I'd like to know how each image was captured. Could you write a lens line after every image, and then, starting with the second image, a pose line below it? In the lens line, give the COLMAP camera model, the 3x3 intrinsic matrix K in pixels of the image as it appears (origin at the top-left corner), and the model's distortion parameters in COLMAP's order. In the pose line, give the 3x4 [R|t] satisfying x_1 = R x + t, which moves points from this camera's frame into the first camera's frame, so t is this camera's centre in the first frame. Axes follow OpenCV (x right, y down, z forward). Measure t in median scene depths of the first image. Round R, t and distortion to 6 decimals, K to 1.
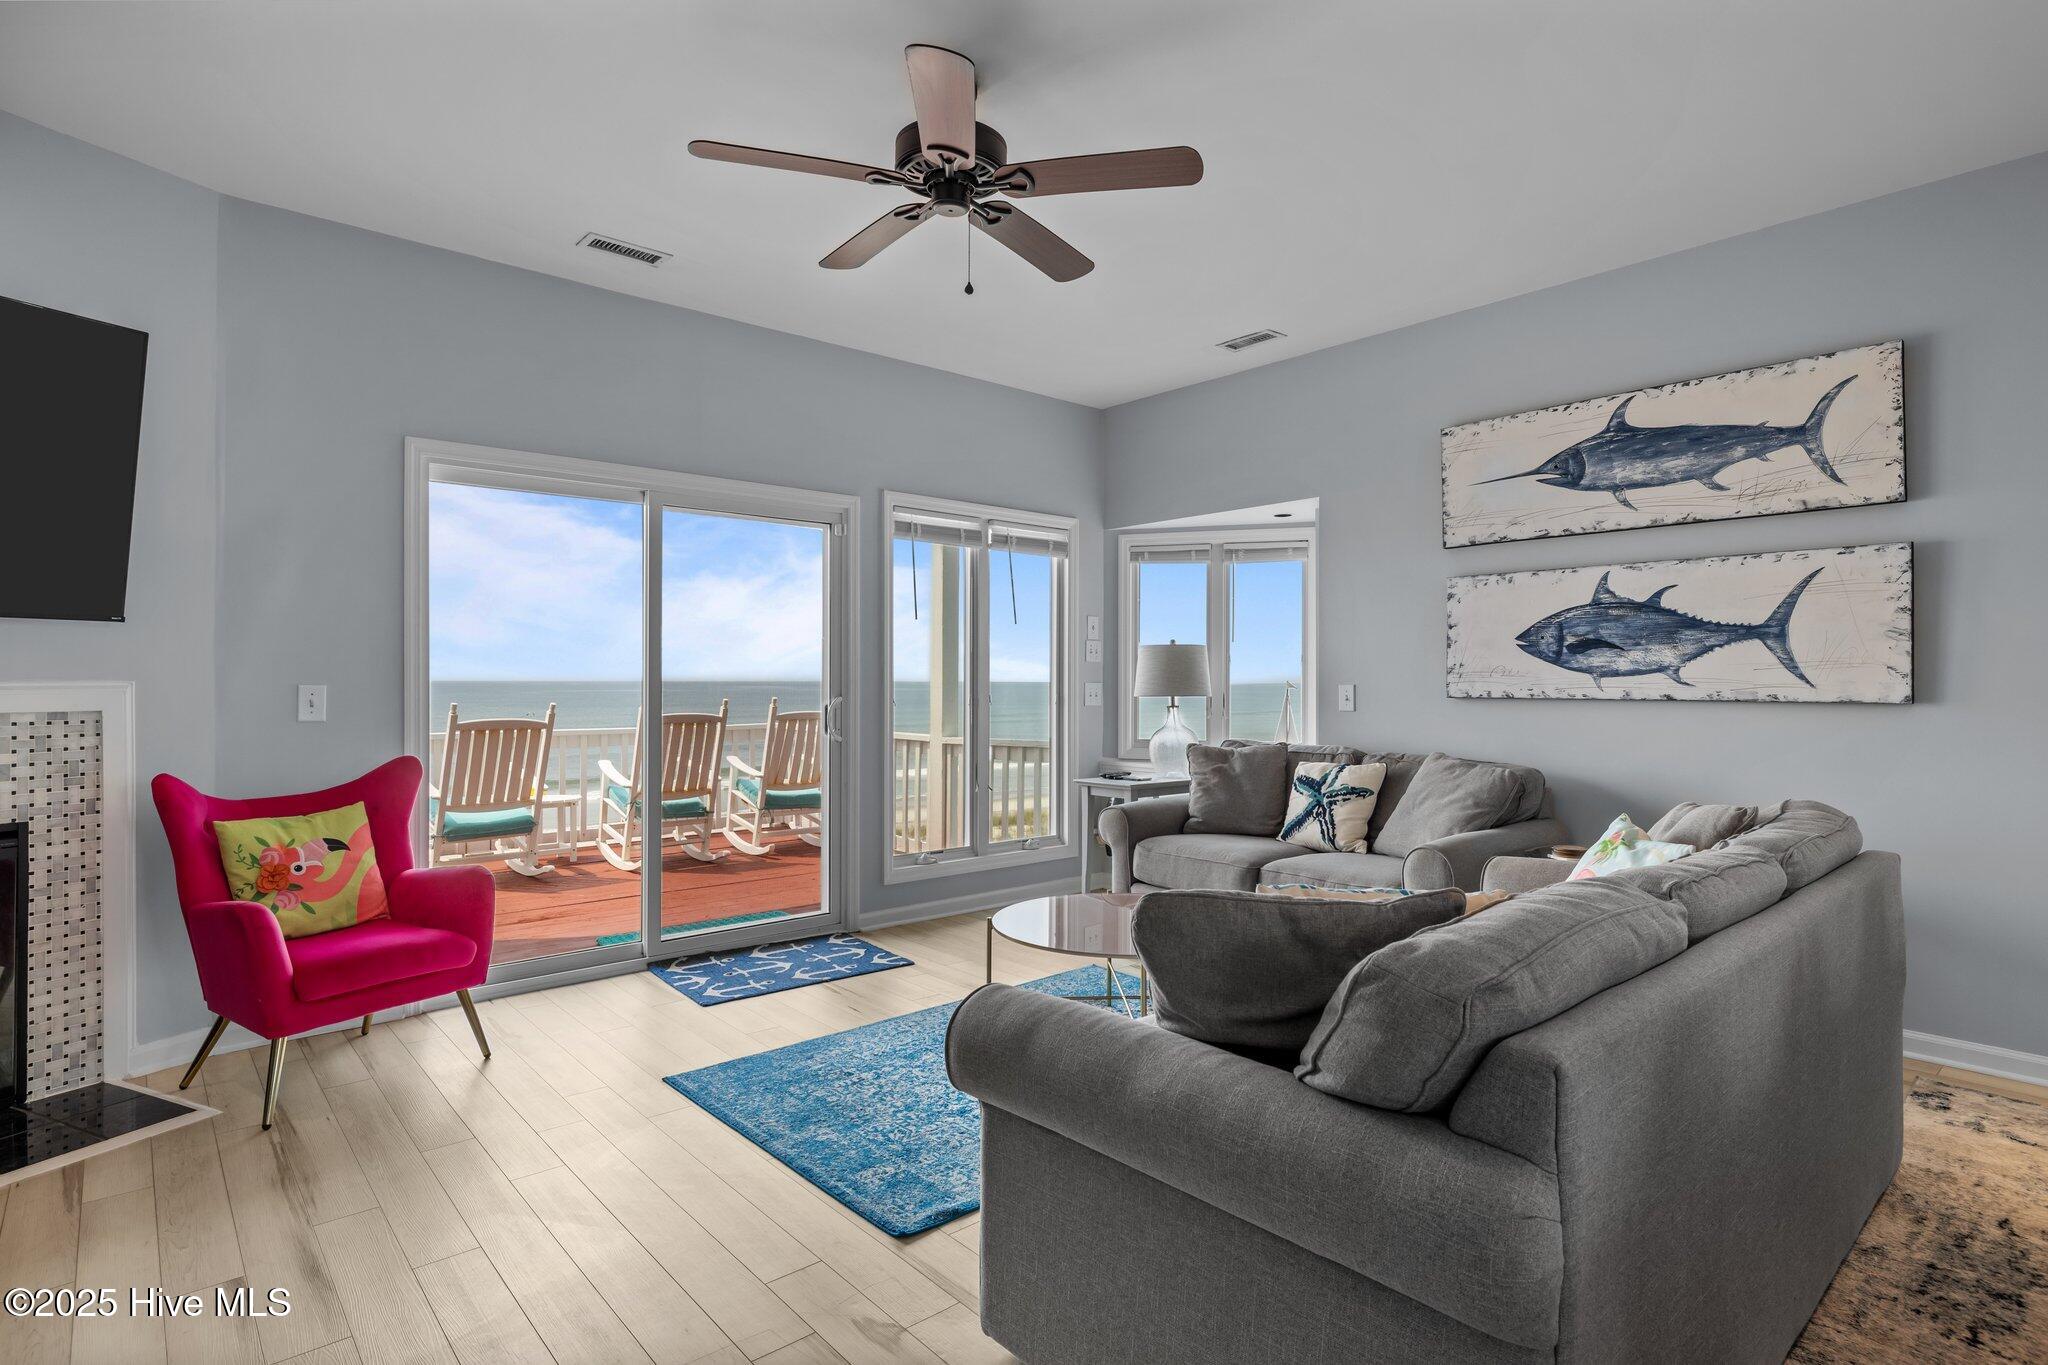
lens RADIAL K [[1025.5, 0, 1026.2], [0, 1025.5, 677.9], [0, 0, 1]] dist [-0.004992, 0.001596]
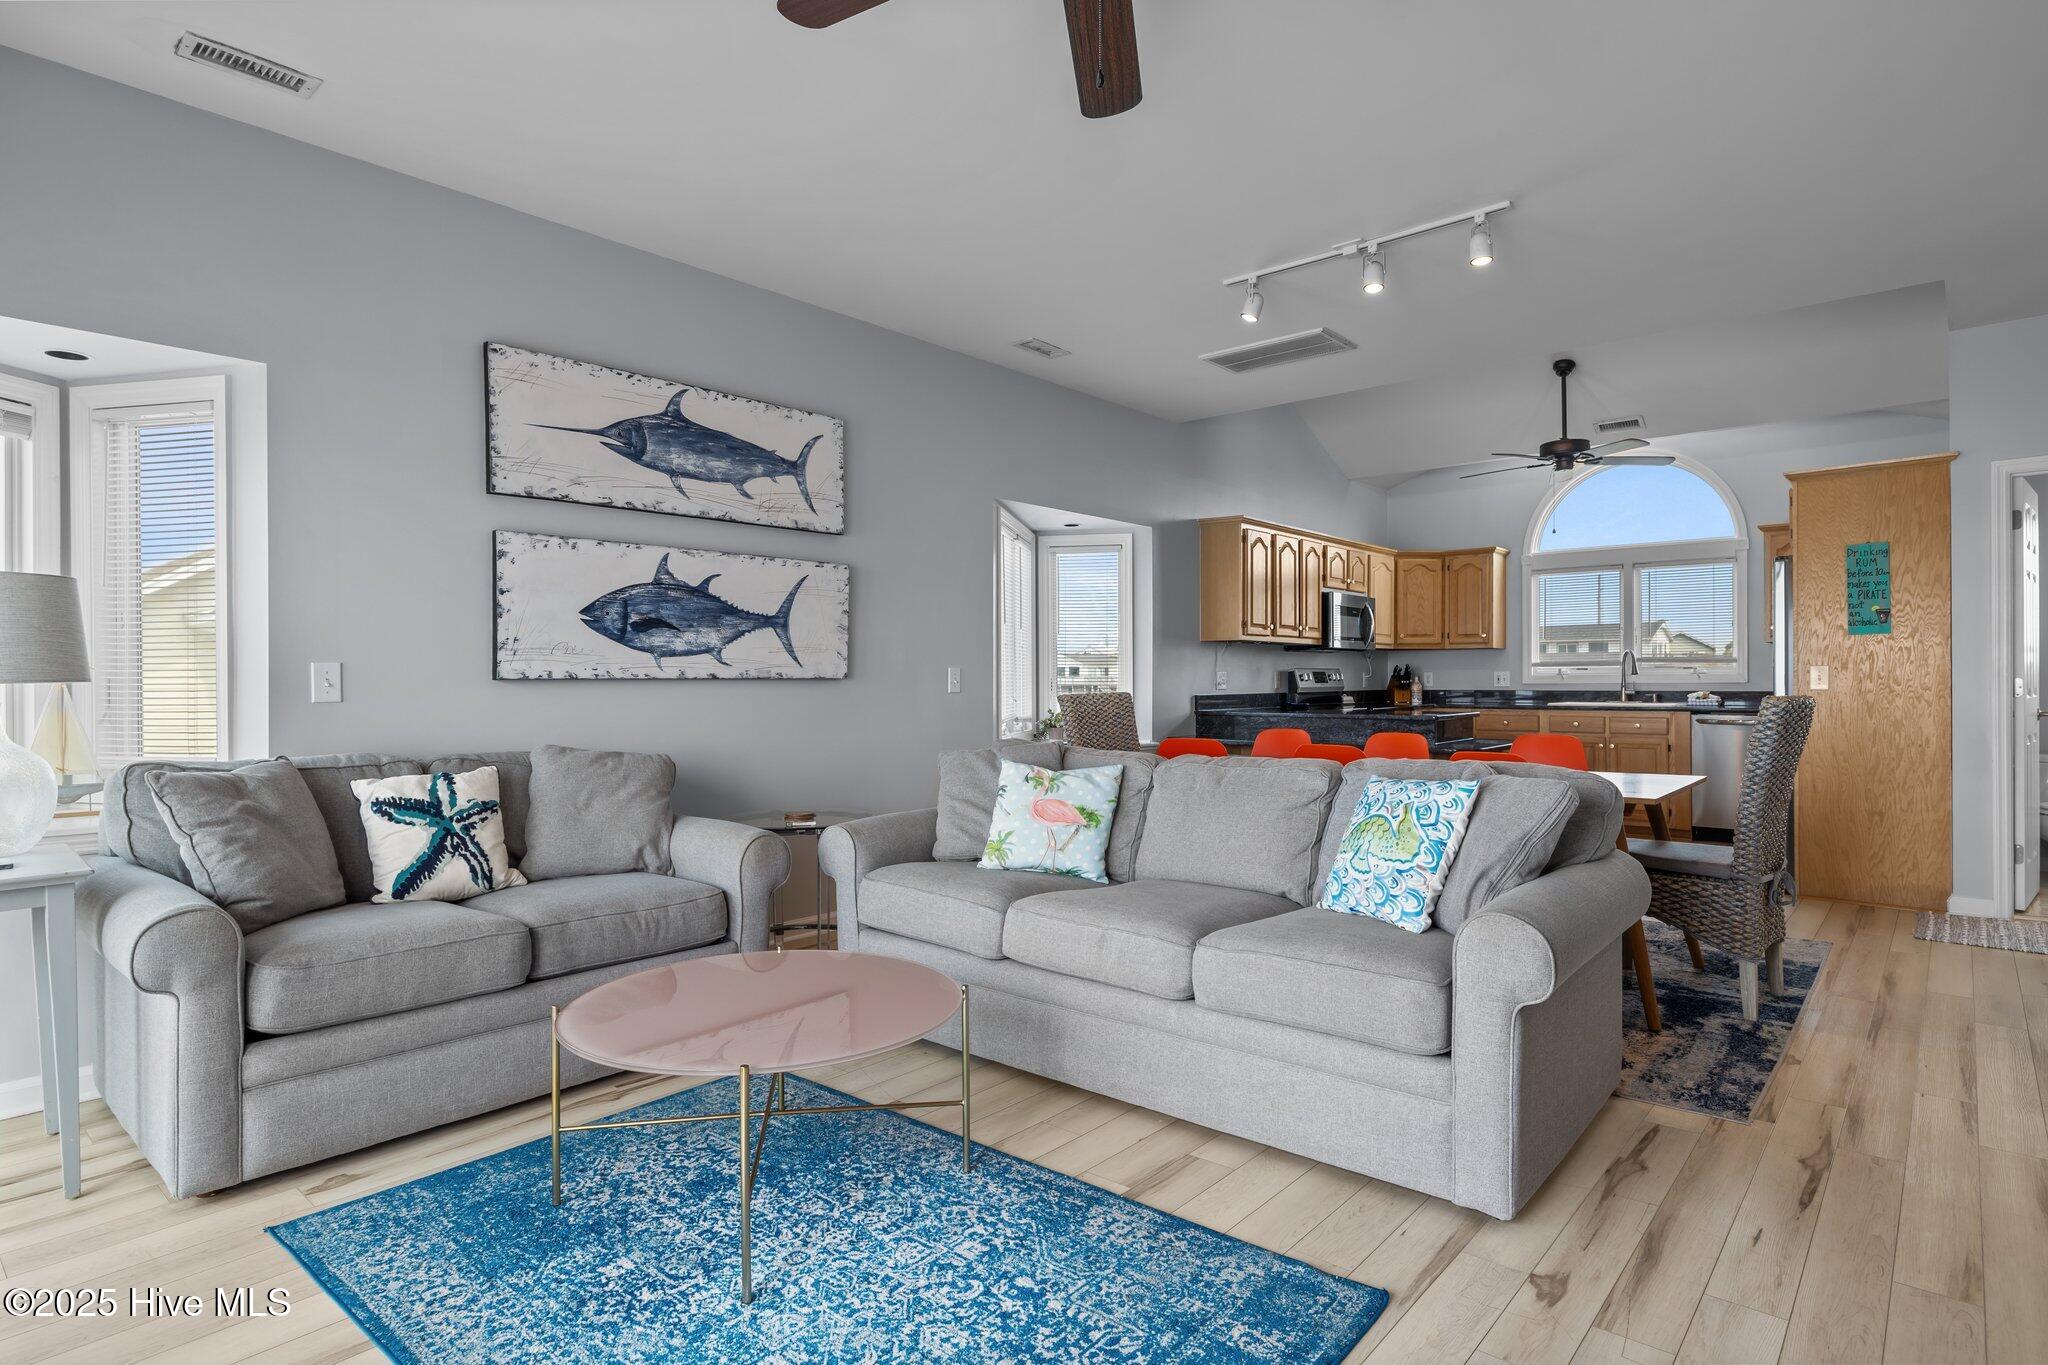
lens RADIAL K [[1080.4, 0, 1019.9], [0, 1080.4, 675.5], [0, 0, 1]] dist [-0.006357, 0.003316]
pose [[-0.124703, 0.003282, 0.992189, -0.537019], [-0.000133, 0.999994, -0.003324, 0.021274], [-0.992194, -0.000546, -0.124702, 0.784455]]
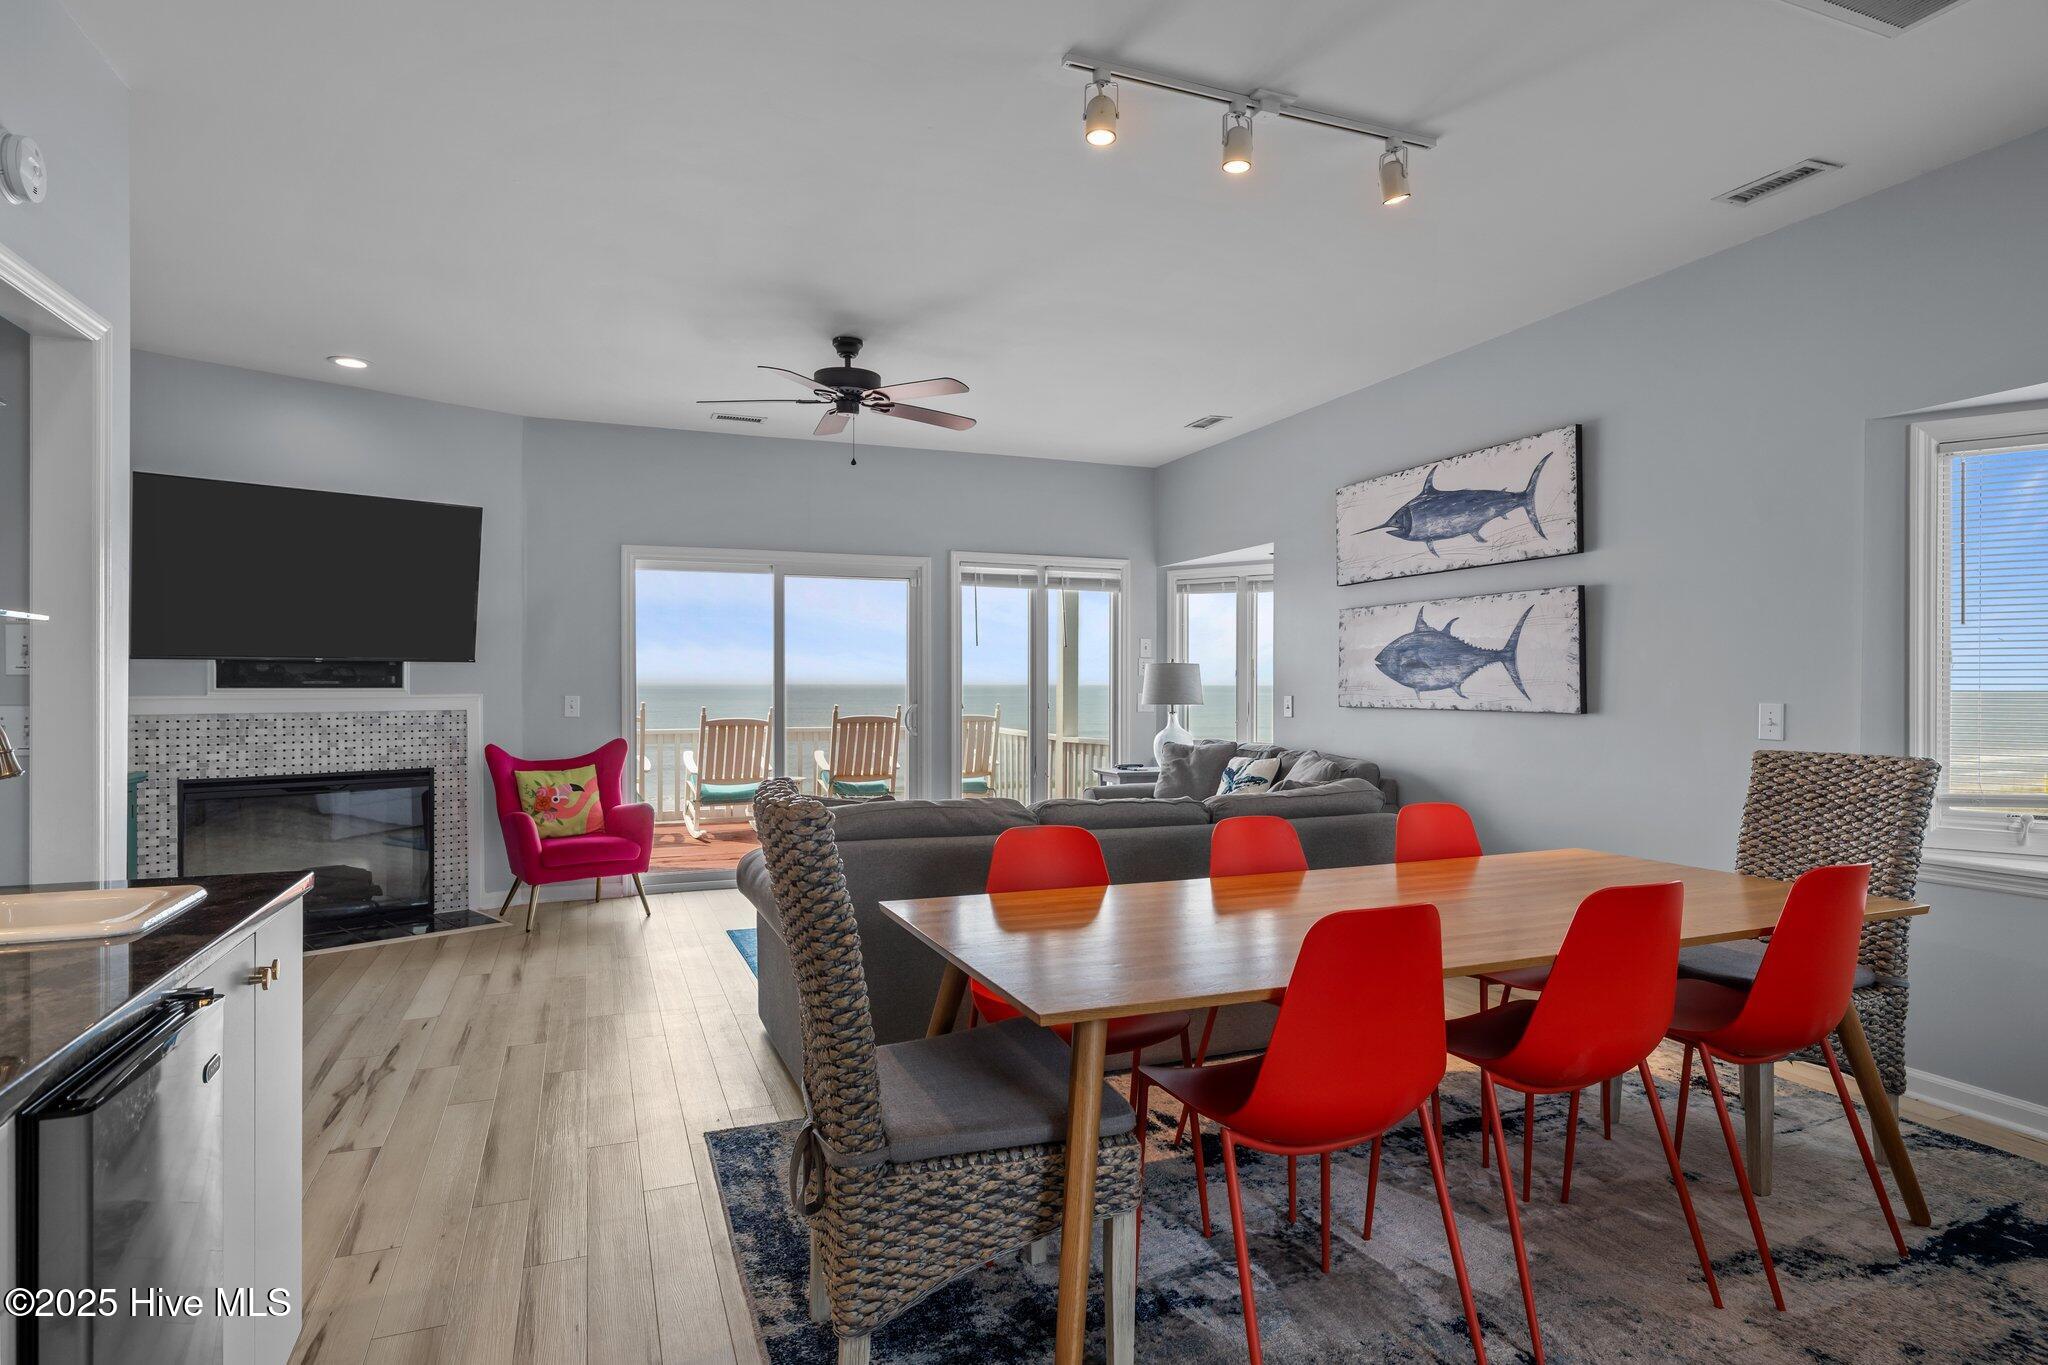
lens RADIAL K [[1080.4, 0, 1034.0], [0, 1080.4, 688.6], [0, 0, 1]] dist [-0.006357, 0.003316]
pose [[0.944812, -0.000024, -0.327613, 0.549772], [0.002100, 0.999980, 0.005983, -0.012318], [0.327606, -0.006341, 0.944793, -0.397078]]
